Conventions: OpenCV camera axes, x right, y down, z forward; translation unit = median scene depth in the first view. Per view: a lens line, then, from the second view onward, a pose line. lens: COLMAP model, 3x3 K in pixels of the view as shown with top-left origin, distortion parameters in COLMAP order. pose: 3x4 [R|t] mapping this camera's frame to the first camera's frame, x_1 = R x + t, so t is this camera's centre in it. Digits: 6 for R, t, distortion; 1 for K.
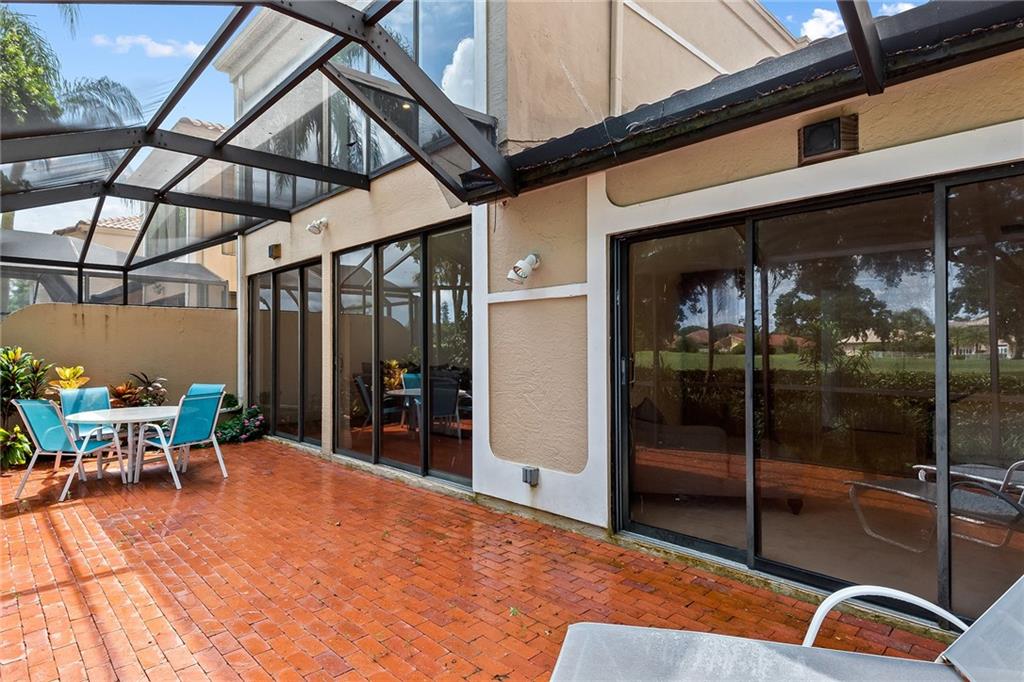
lens RADIAL K [[561.0, 0, 512.9], [0, 561.0, 339.9], [0, 0, 1]] dist [0.032194, -0.019121]
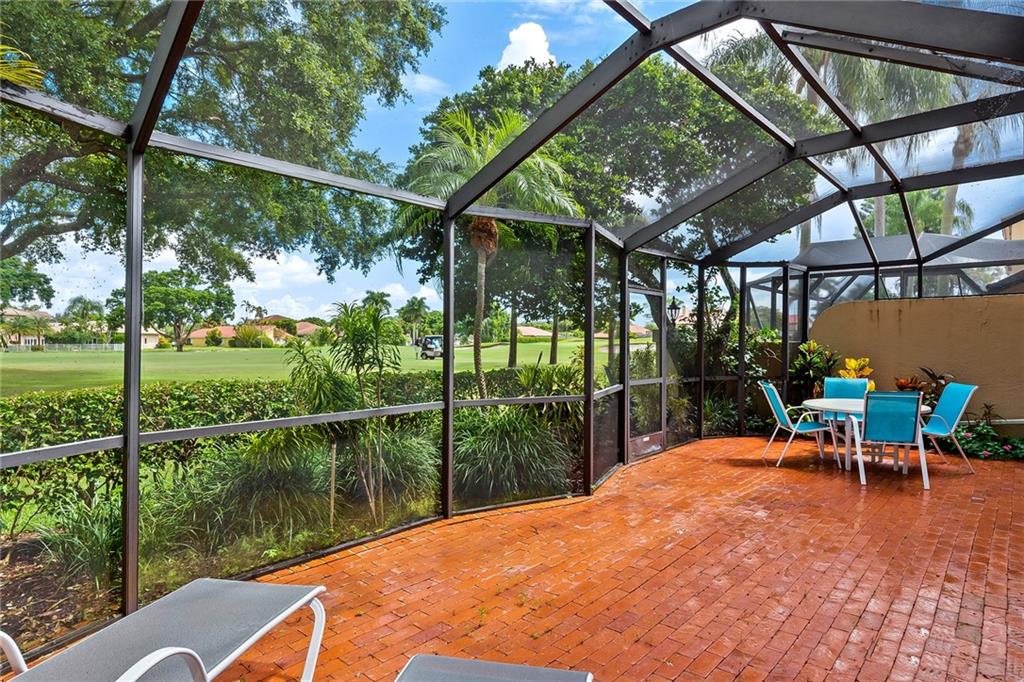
lens RADIAL K [[561.0, 0, 506.9], [0, 561.0, 344.0], [0, 0, 1]] dist [0.032194, -0.019121]
pose [[0.069772, 0.009066, -0.997522, 0.521454], [0.017614, 0.999792, 0.010319, -0.008627], [0.997407, -0.018290, 0.069598, 0.441776]]
